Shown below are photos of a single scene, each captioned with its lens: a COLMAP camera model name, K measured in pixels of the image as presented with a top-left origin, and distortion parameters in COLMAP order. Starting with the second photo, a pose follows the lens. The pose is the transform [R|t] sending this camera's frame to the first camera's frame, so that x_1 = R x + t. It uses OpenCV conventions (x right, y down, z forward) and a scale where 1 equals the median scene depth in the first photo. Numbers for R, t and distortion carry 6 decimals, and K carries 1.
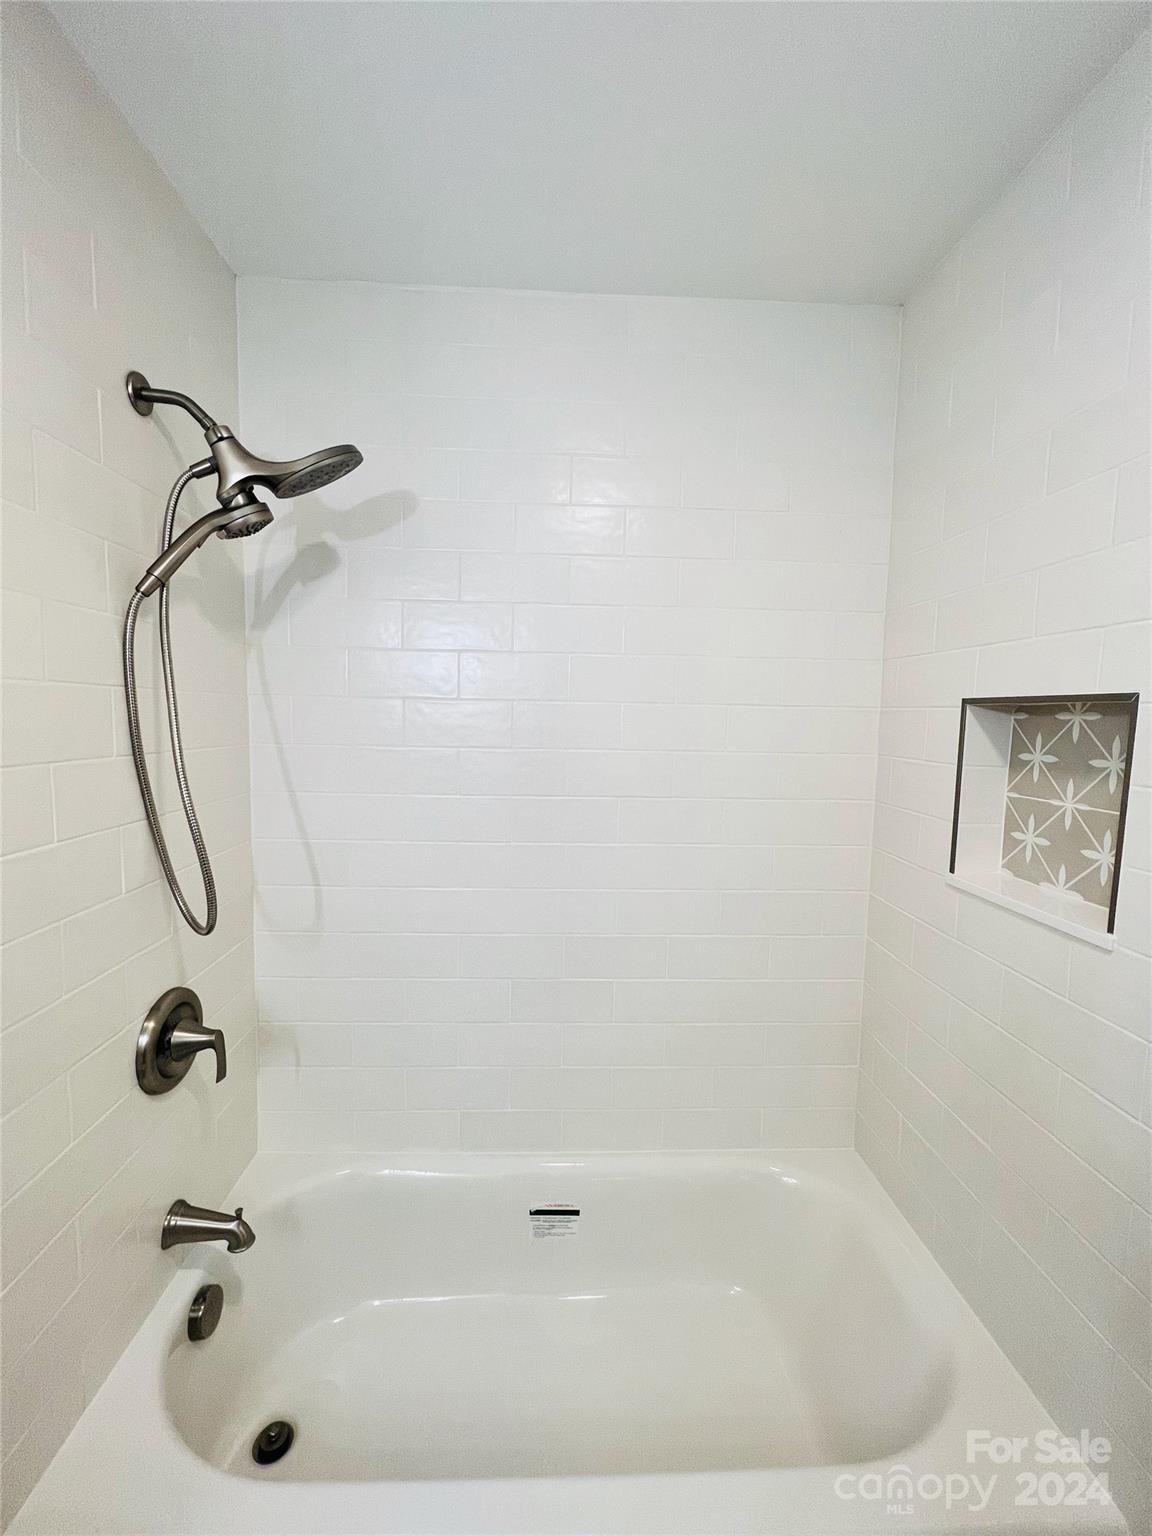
lens RADIAL K [[615.2, 0, 578.6], [0, 615.2, 775.6], [0, 0, 1]] dist [-0.003880, 0.001081]
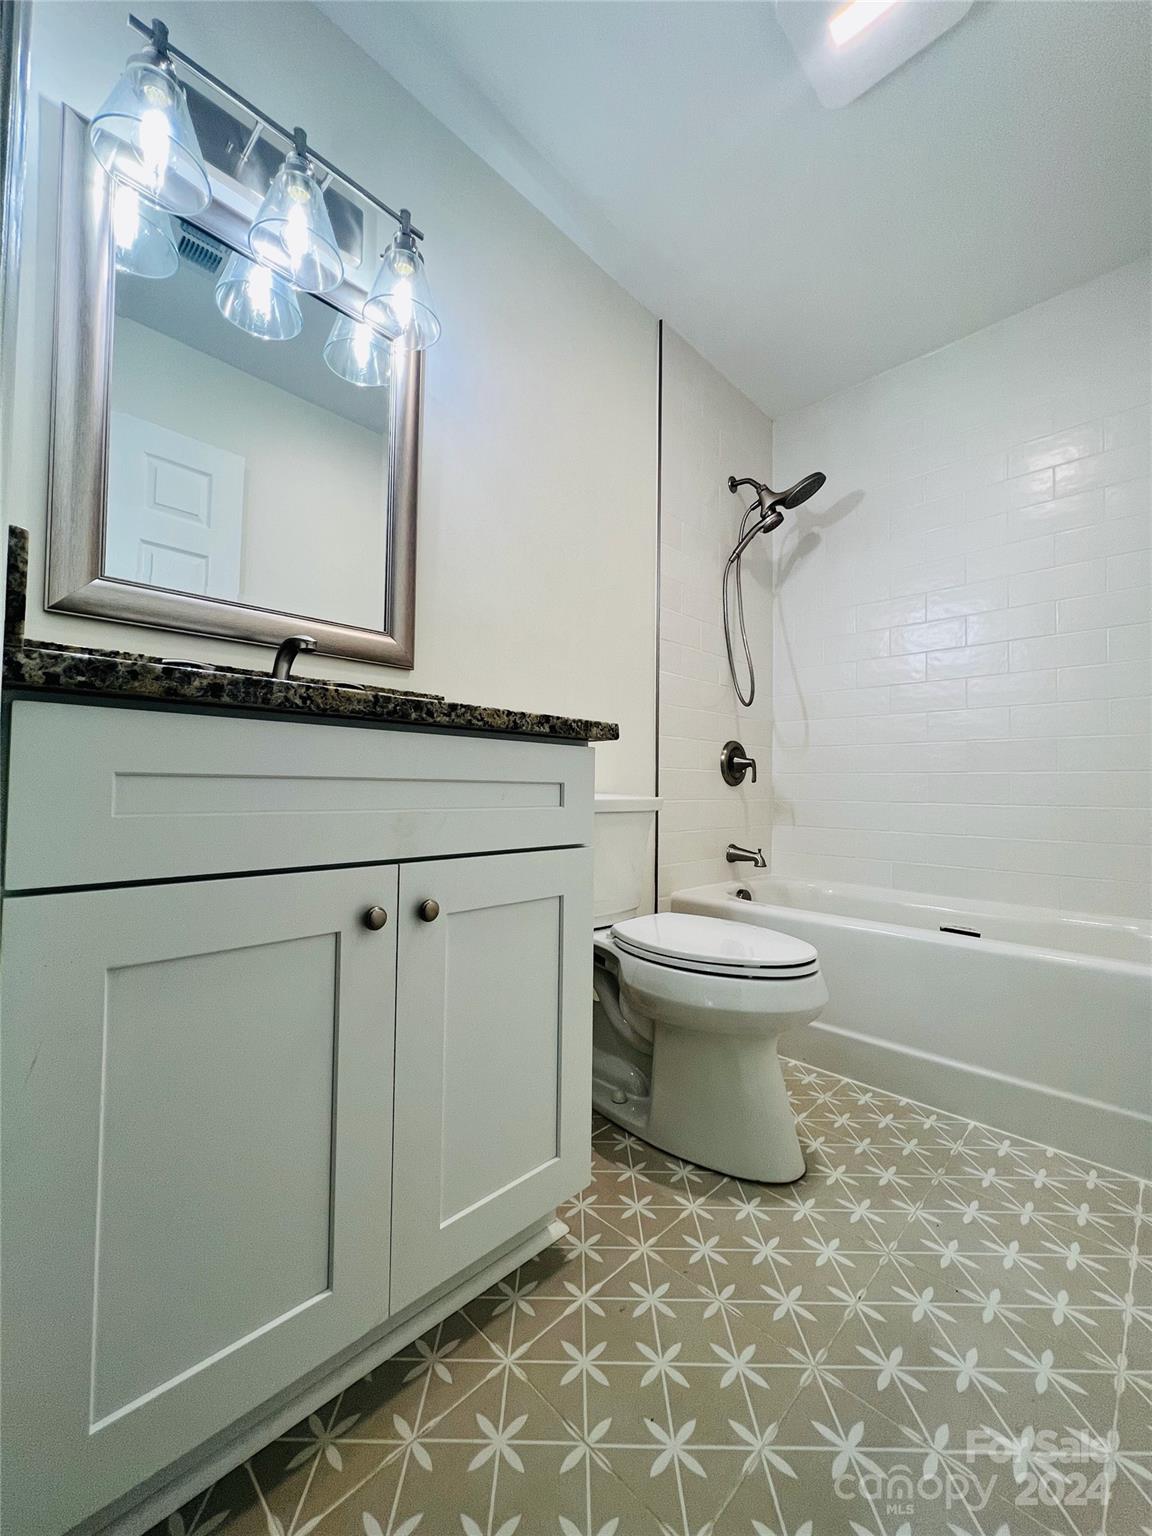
lens RADIAL K [[615.2, 0, 582.5], [0, 615.2, 755.7], [0, 0, 1]] dist [-0.003880, 0.001081]
pose [[0.687471, -0.043240, -0.724924, 0.534680], [-0.066015, 0.990372, -0.121677, 0.703374], [0.723205, 0.131505, 0.677997, -0.846743]]
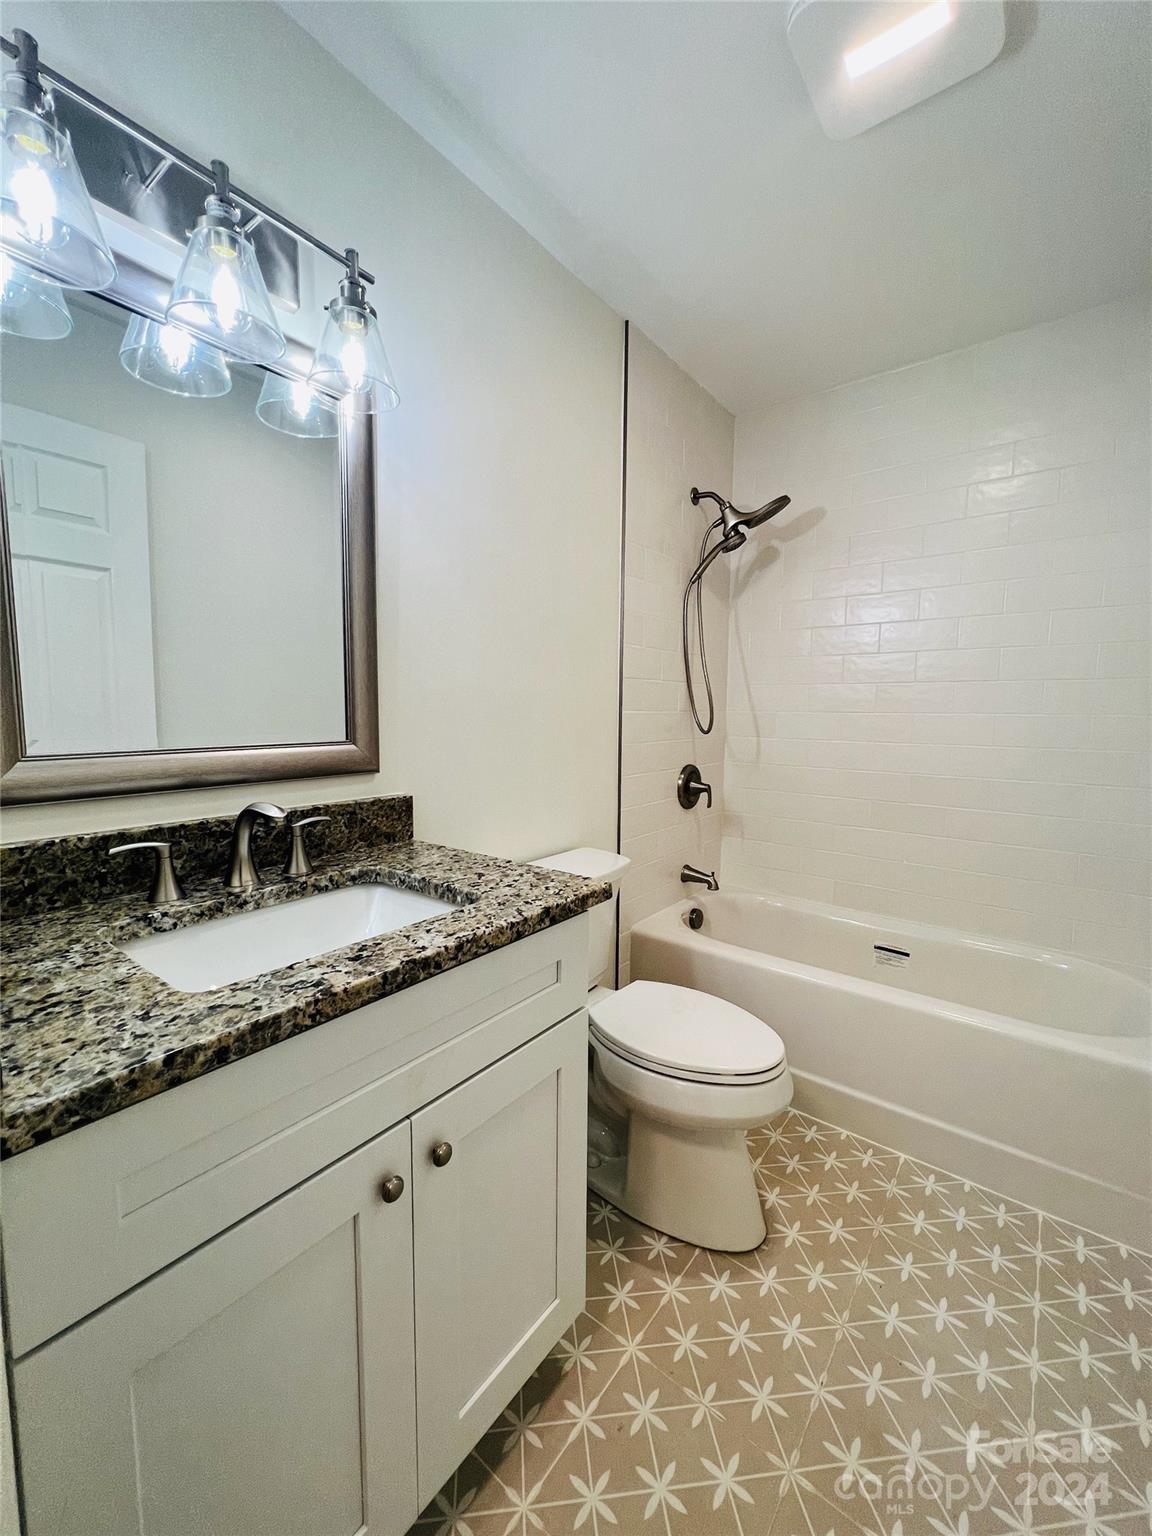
lens RADIAL K [[615.2, 0, 584.9], [0, 615.2, 758.6], [0, 0, 1]] dist [-0.003880, 0.001081]
pose [[0.765957, 0.041191, -0.641570, 0.448534], [-0.053940, 0.998544, -0.000287, 0.352296], [0.640625, 0.034826, 0.767064, -0.918547]]
